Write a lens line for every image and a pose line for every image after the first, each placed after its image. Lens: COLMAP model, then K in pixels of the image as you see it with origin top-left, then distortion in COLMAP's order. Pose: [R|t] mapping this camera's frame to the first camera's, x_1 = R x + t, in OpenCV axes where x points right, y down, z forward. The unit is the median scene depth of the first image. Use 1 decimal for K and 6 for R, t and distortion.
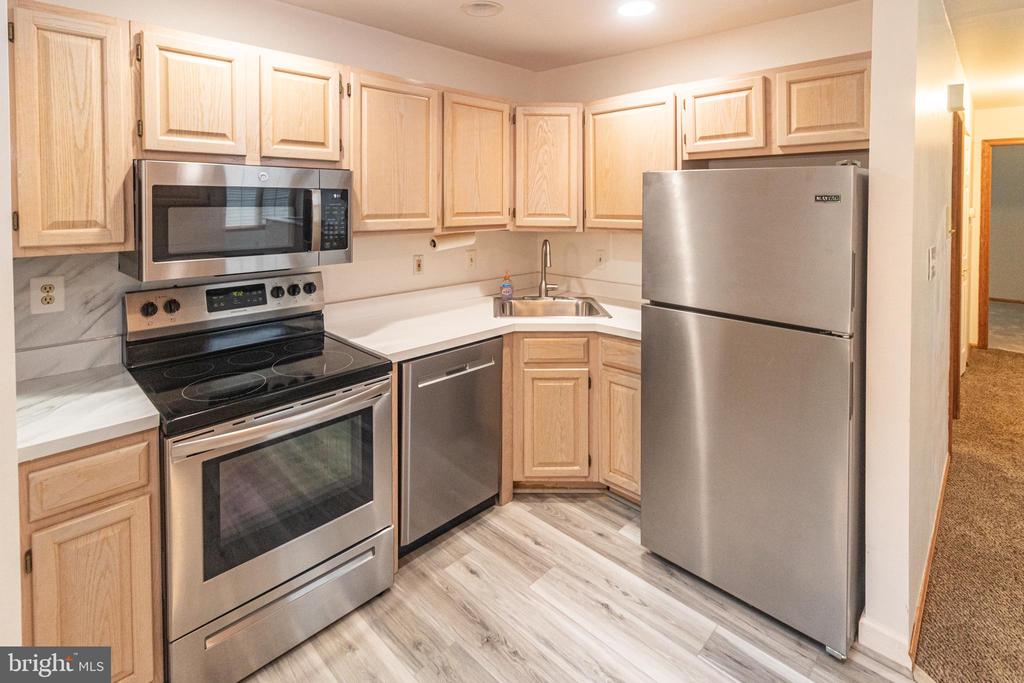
lens RADIAL K [[517.4, 0, 509.8], [0, 517.4, 204.7], [0, 0, 1]] dist [0.000506, 0.000525]
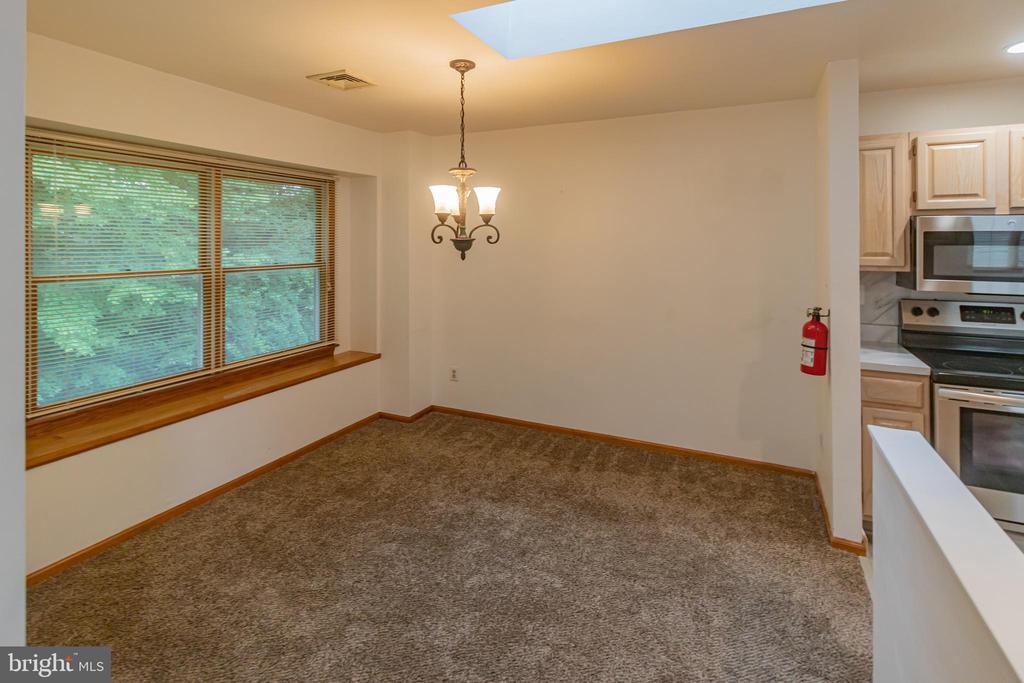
lens RADIAL K [[490.7, 0, 517.3], [0, 490.7, 241.1], [0, 0, 1]] dist [0.000859, 0.000218]
pose [[0.319192, -0.000947, -0.947690, 0.319192], [-0.010861, 0.999930, -0.004658, 0.011415], [0.947628, 0.011779, 0.319159, -0.616233]]
